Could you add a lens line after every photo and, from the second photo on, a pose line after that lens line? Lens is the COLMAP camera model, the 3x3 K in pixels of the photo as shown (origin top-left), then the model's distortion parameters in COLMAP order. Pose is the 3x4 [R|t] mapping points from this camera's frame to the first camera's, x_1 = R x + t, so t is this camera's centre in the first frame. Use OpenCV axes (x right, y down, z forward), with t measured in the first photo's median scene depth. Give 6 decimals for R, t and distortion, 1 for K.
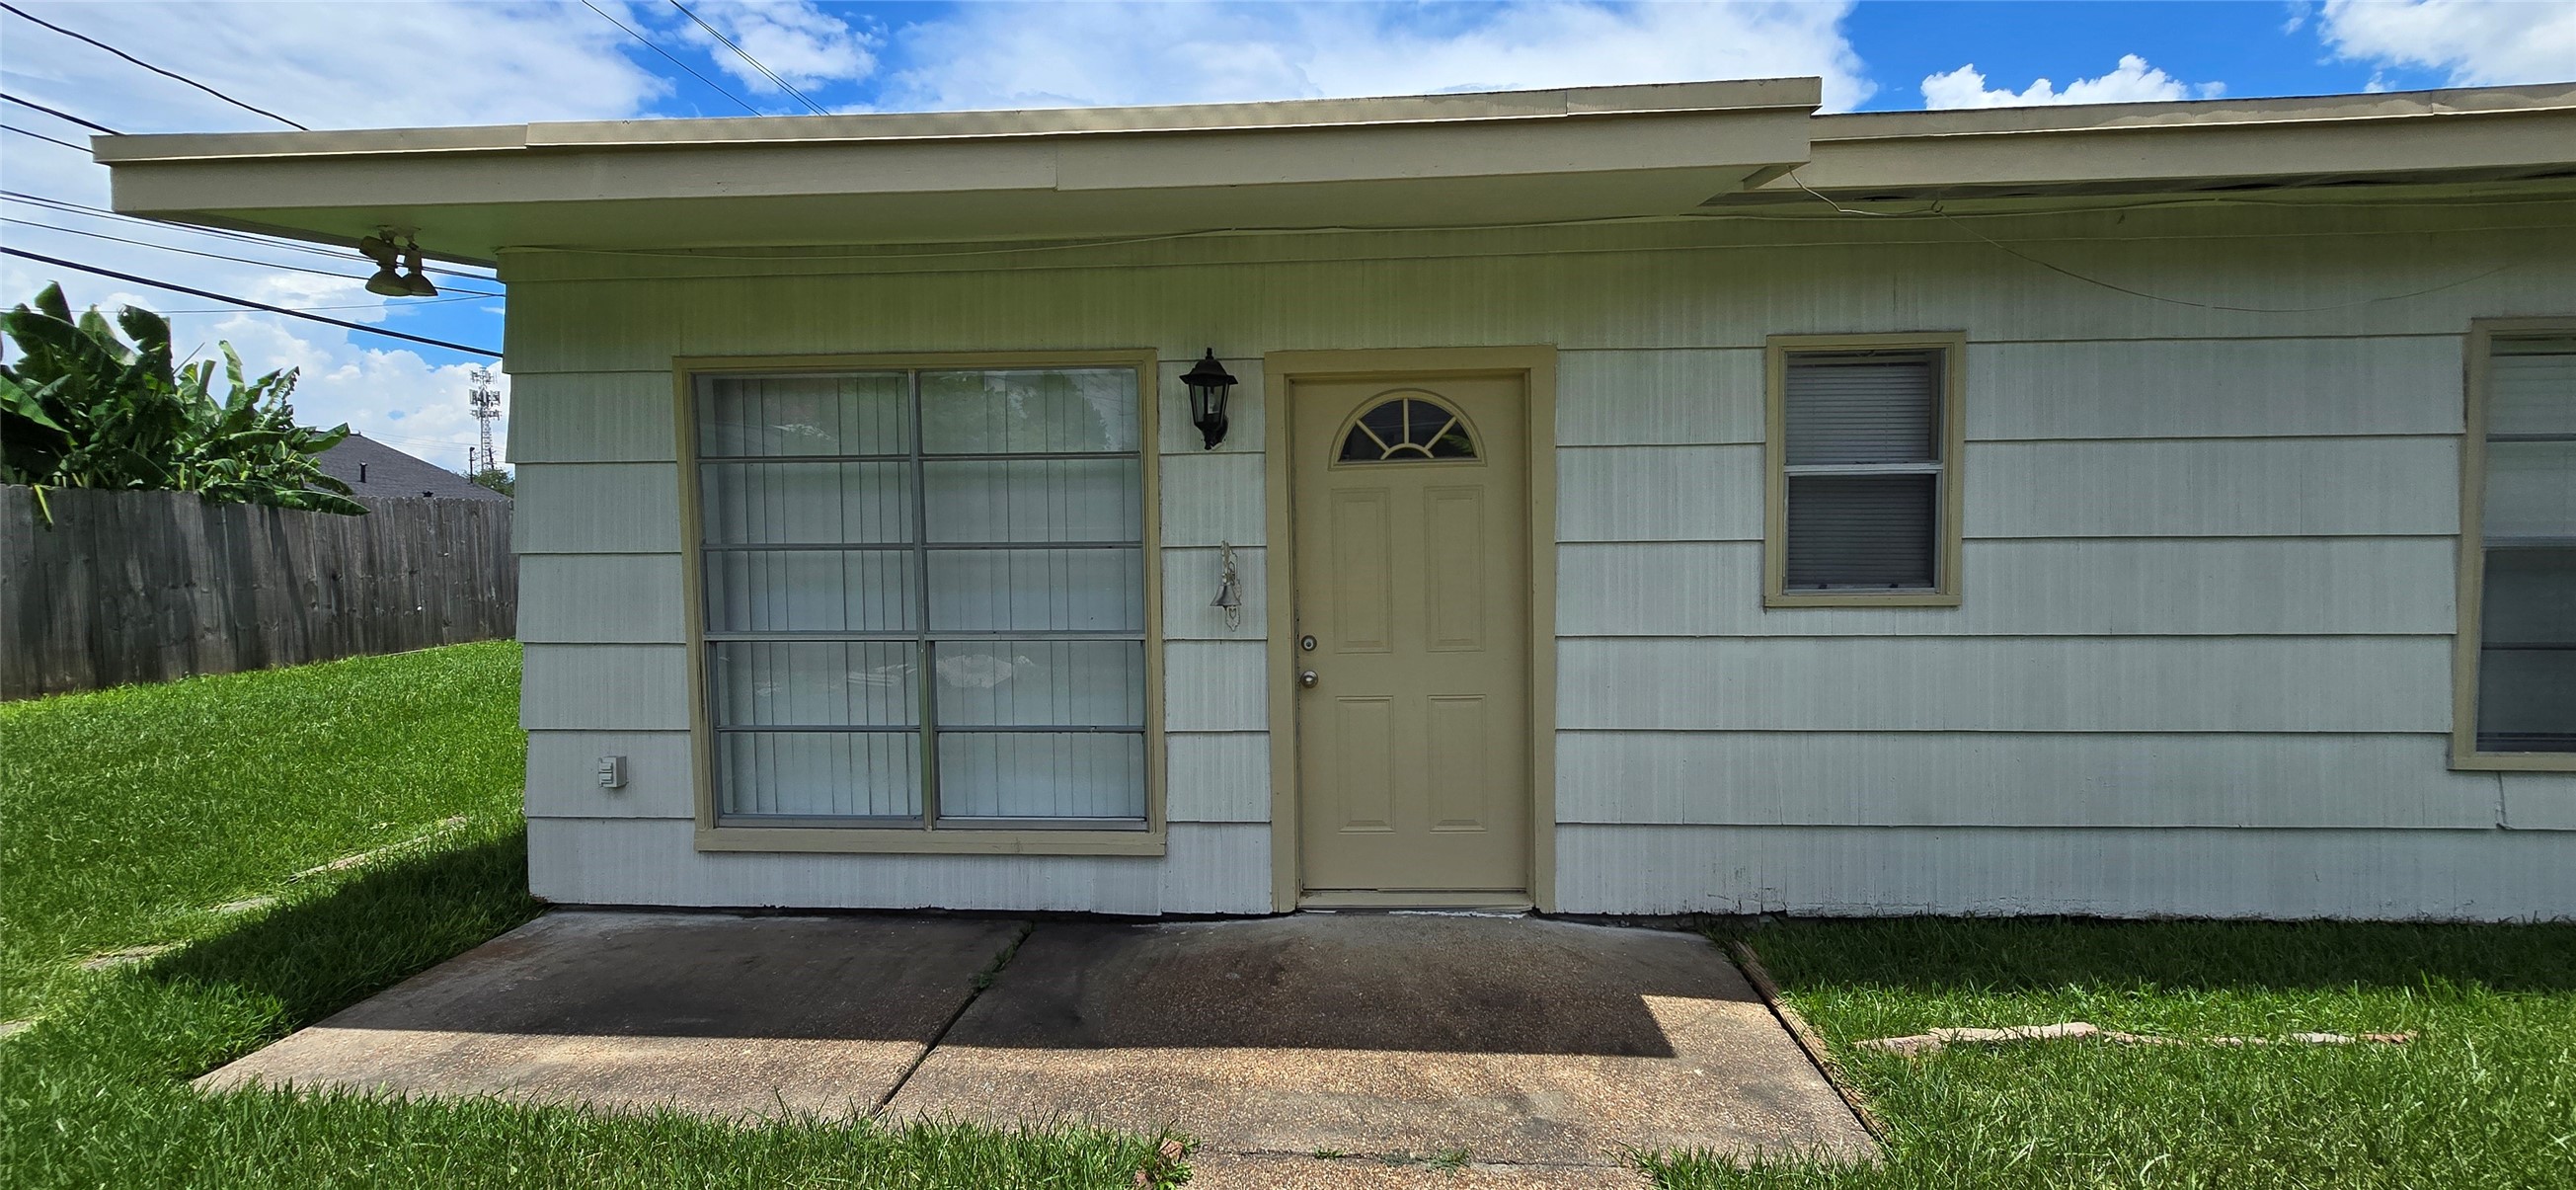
lens RADIAL K [[1049.8, 0, 1294.5], [0, 1049.8, 580.0], [0, 0, 1]] dist [-0.003032, -0.000328]
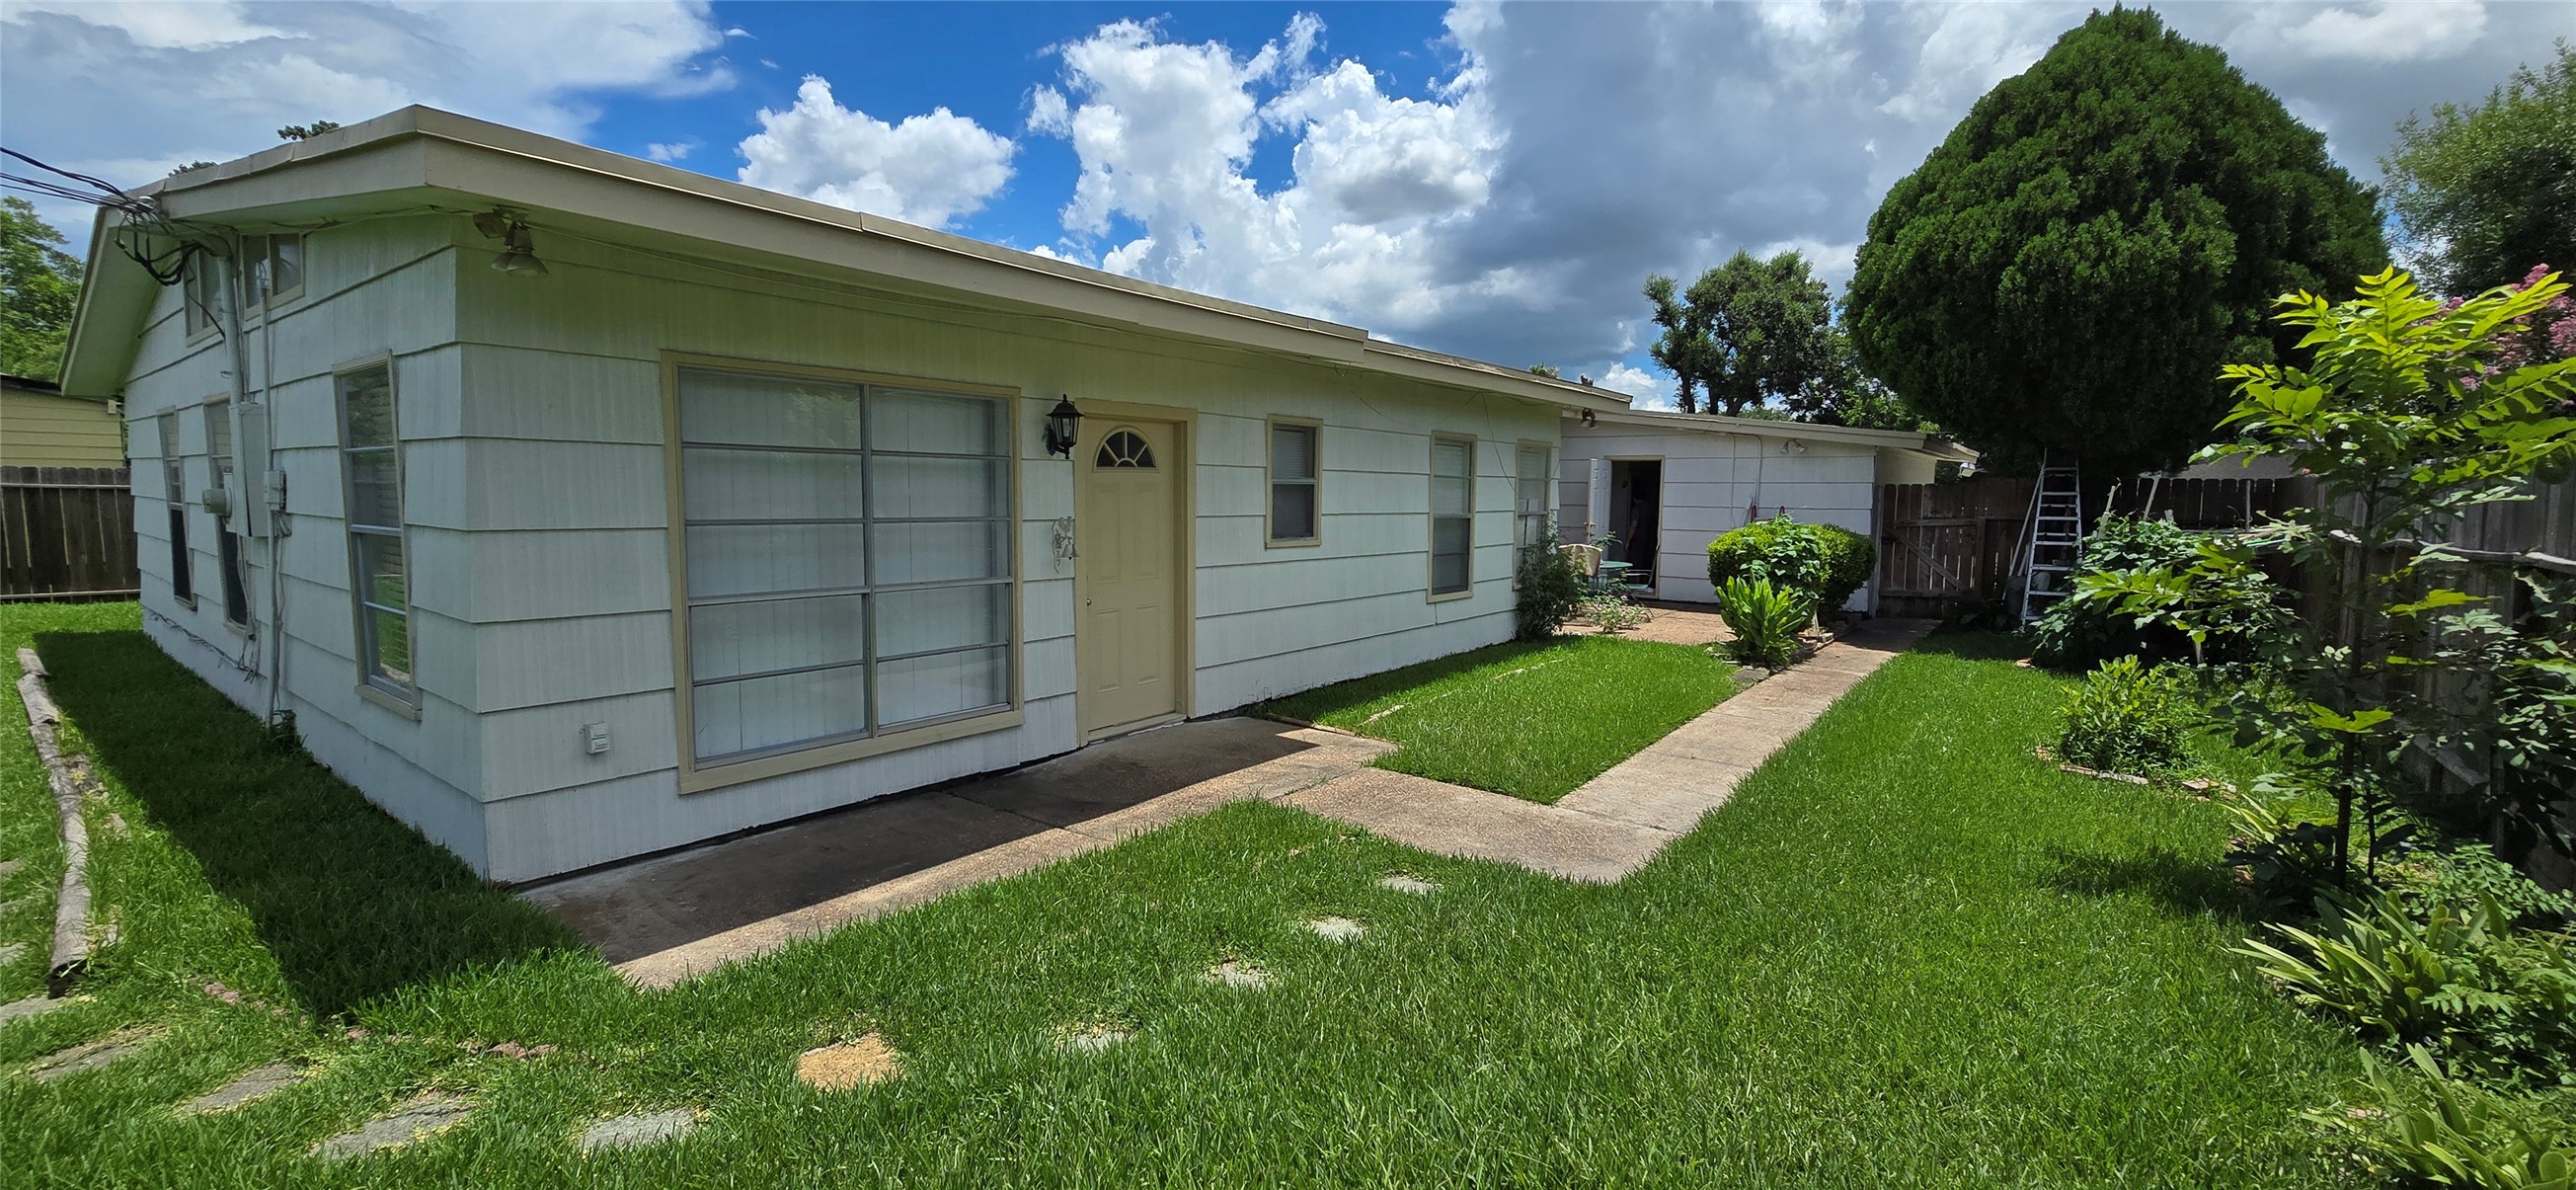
lens RADIAL K [[1049.8, 0, 1294.5], [0, 1049.8, 580.0], [0, 0, 1]] dist [-0.003032, -0.000328]
pose [[0.556437, -0.054294, 0.829114, -1.181829], [0.015875, 0.998375, 0.054724, -0.022748], [-0.830738, -0.017289, 0.556395, -0.169637]]
